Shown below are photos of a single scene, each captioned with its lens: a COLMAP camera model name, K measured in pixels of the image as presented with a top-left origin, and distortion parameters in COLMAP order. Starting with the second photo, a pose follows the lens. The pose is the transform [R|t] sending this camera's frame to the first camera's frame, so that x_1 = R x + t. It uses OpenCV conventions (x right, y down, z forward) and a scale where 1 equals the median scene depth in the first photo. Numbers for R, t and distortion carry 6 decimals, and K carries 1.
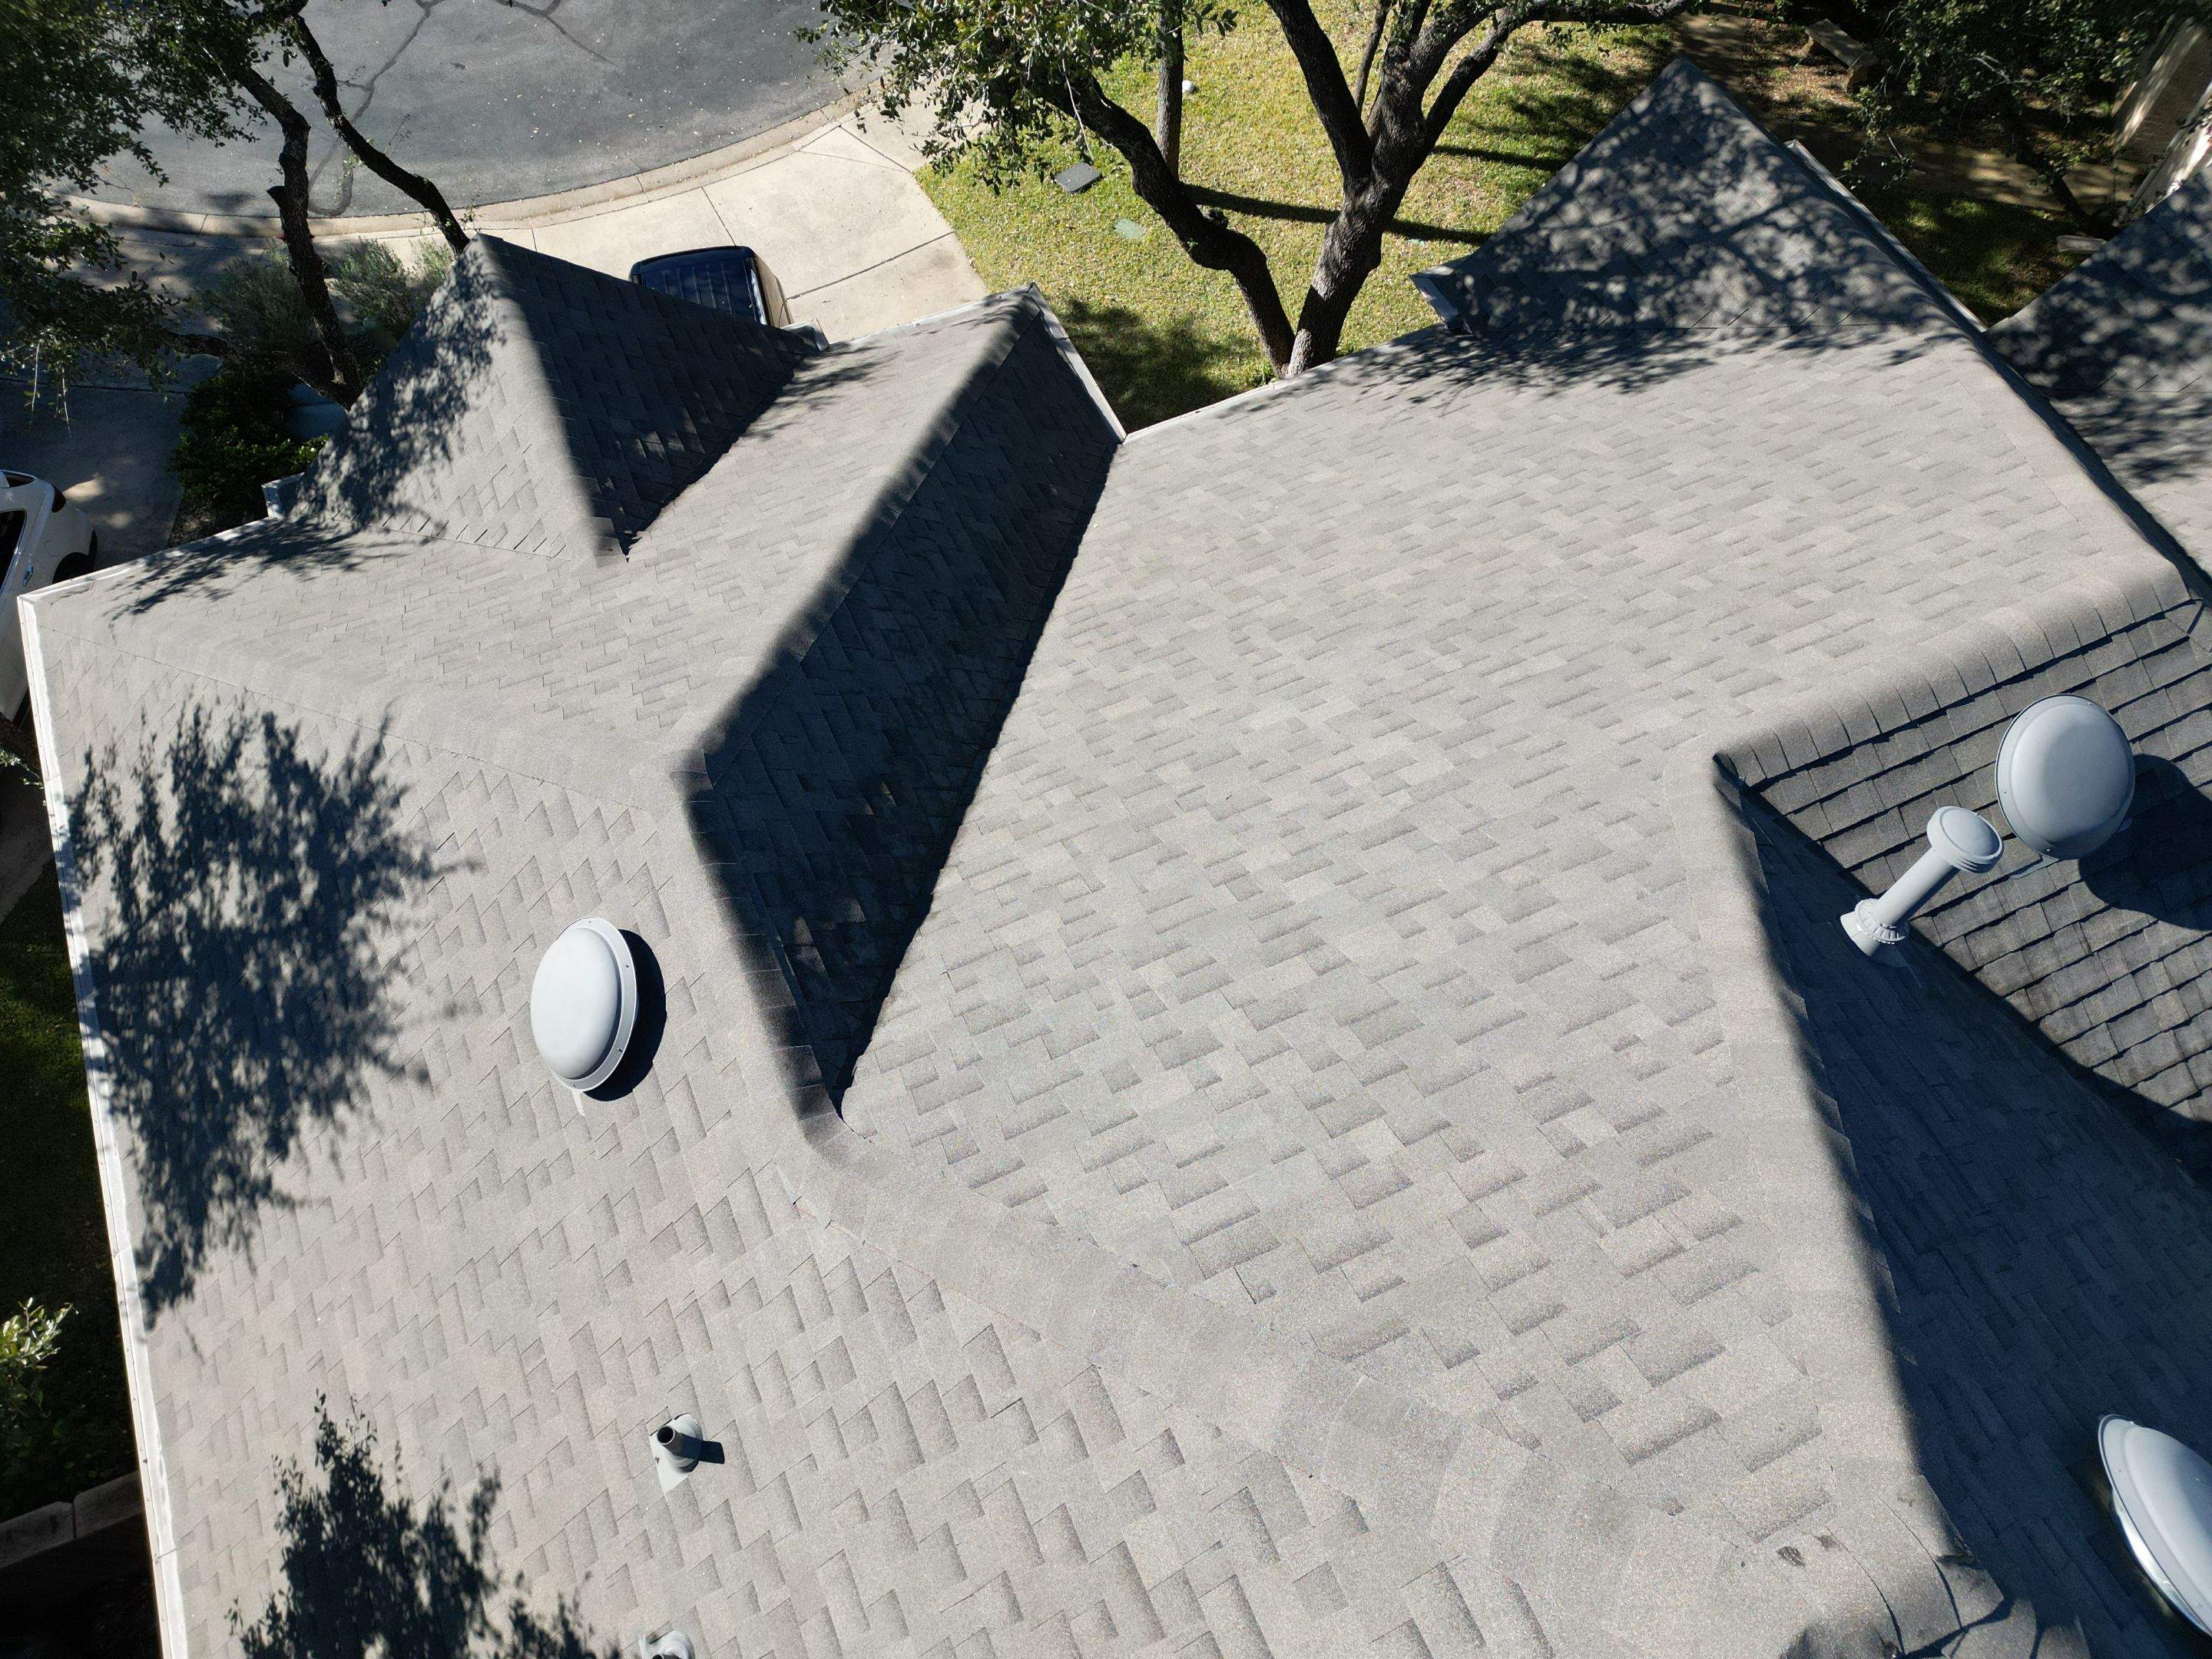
lens RADIAL K [[1536.4, 0, 1105.2], [0, 1536.4, 830.4], [0, 0, 1]] dist [0.085867, -0.083347]
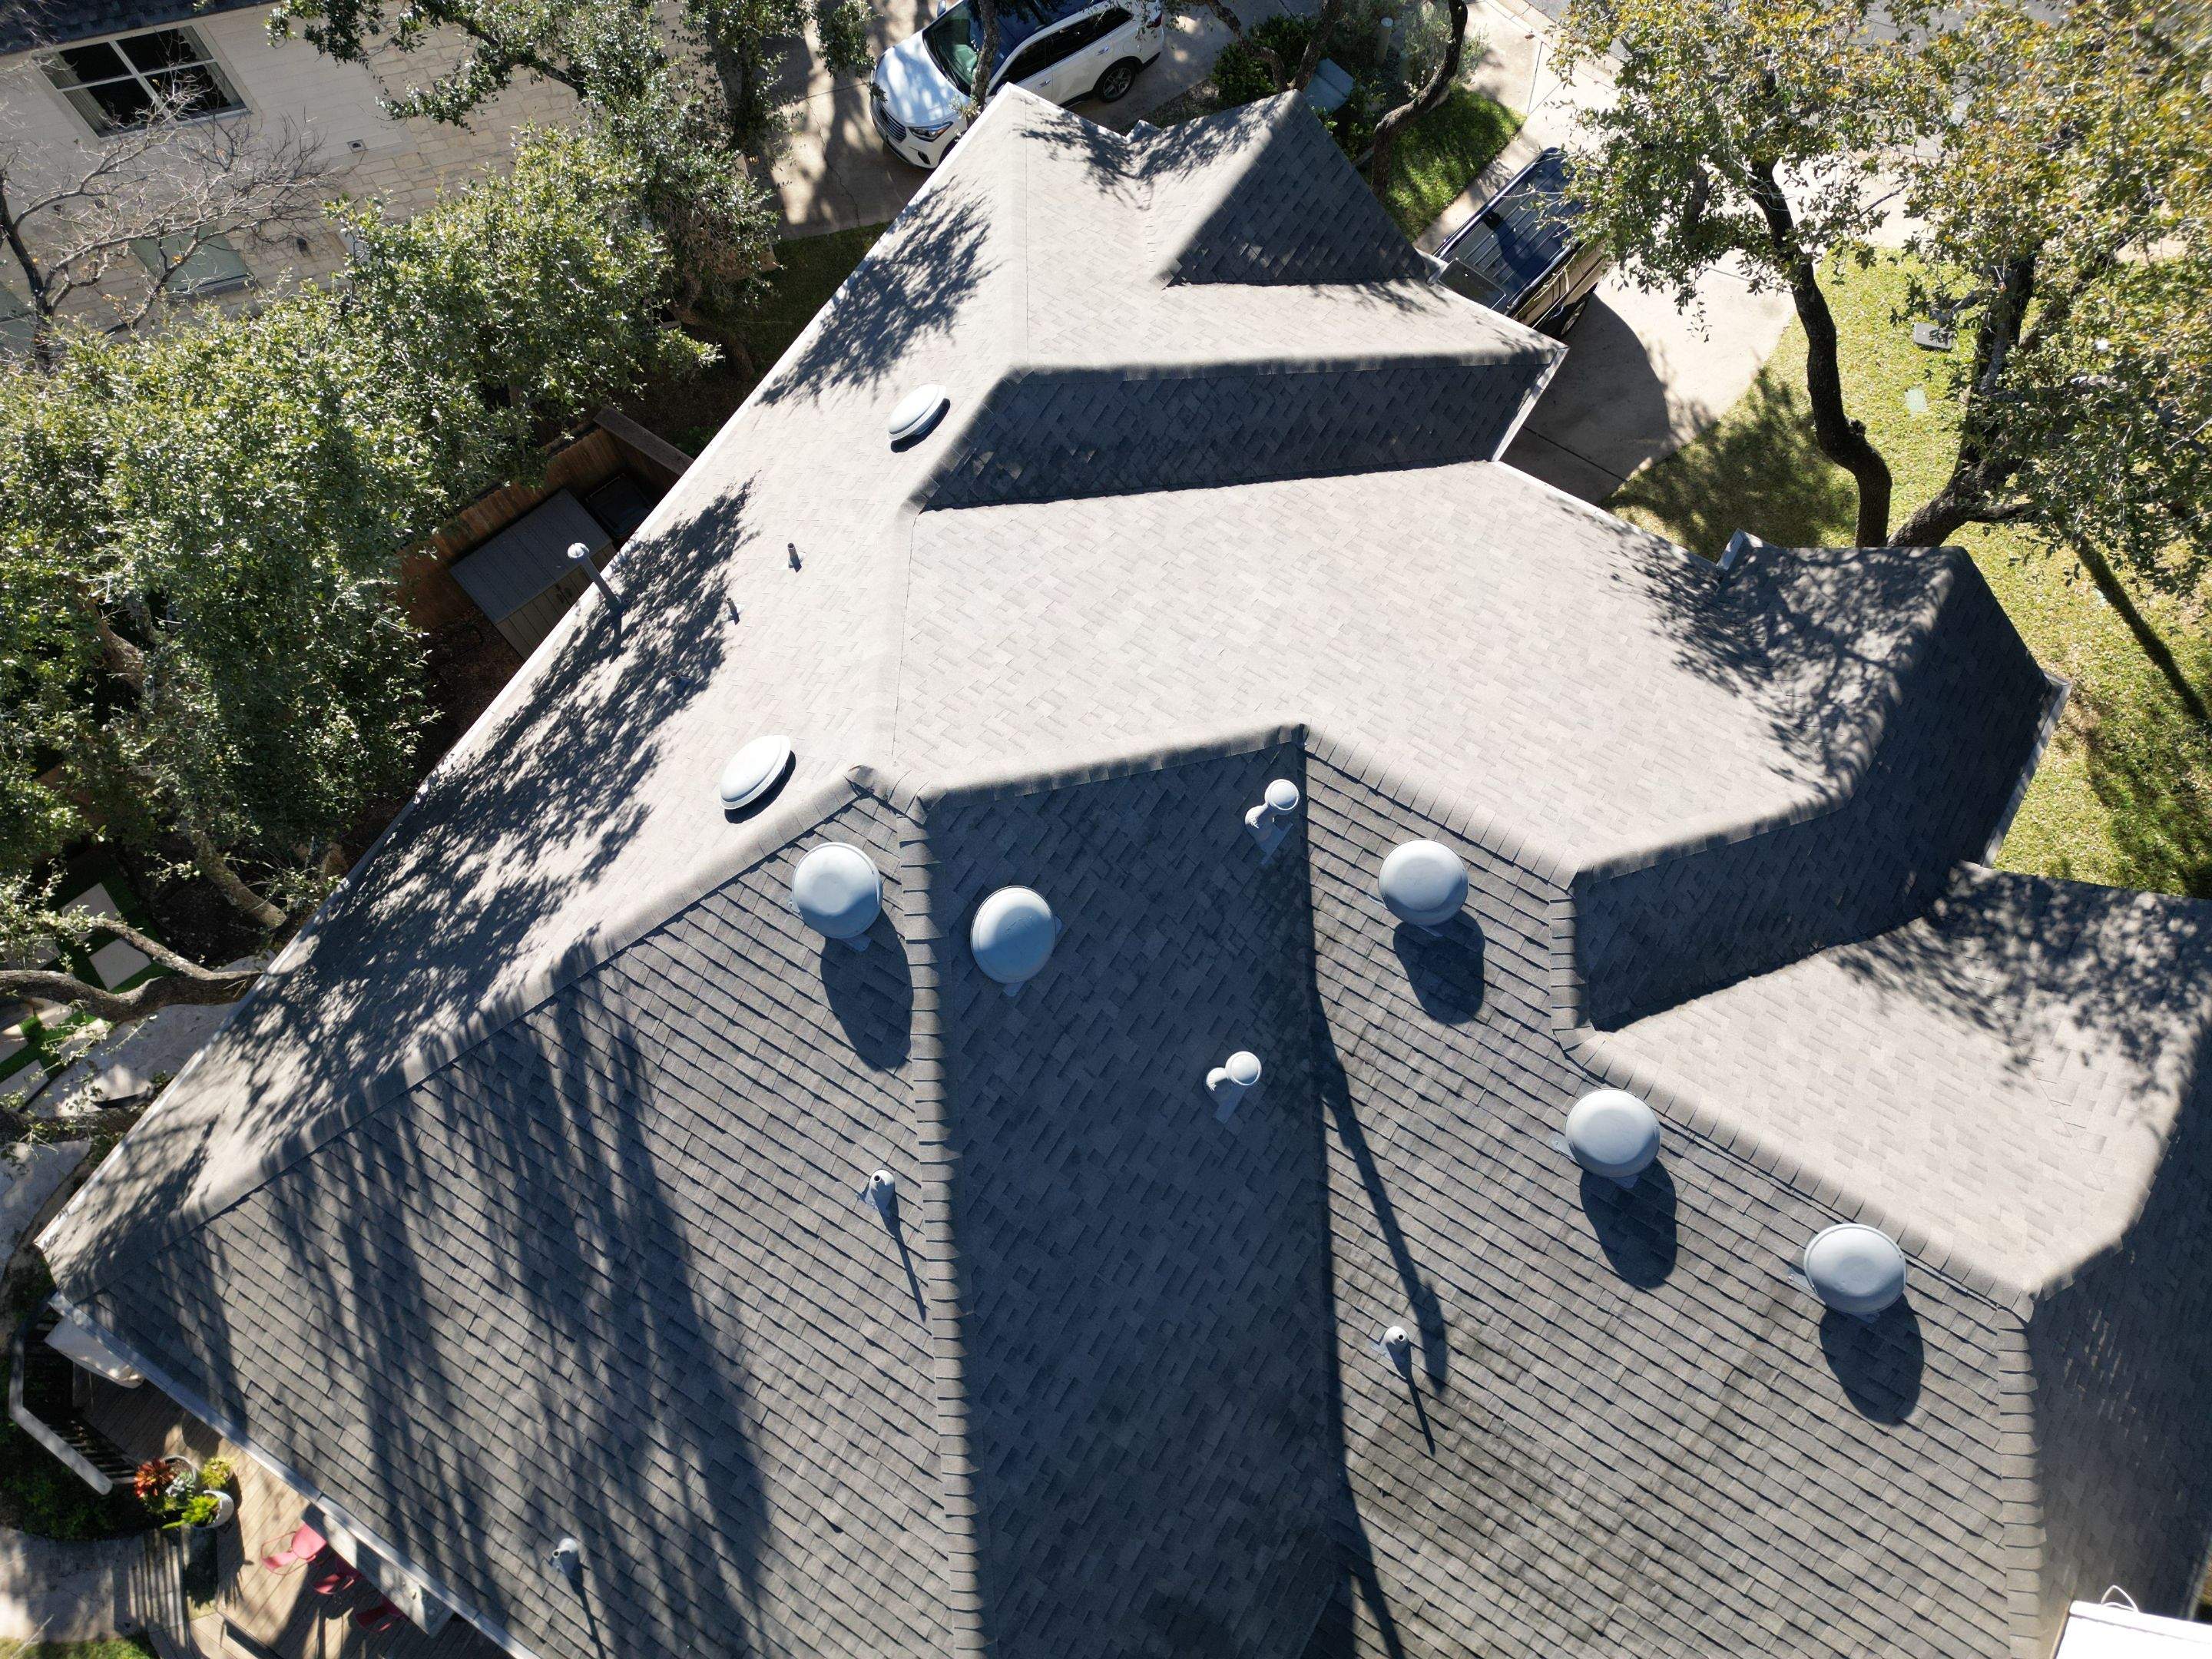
lens RADIAL K [[1538.4, 0, 1105.5], [0, 1538.4, 825.3], [0, 0, 1]] dist [0.086280, -0.098296]
pose [[0.557145, 0.773237, -0.302811, 0.643557], [-0.719570, 0.631548, 0.288732, -0.239071], [0.414497, 0.057028, 0.908262, -0.594973]]
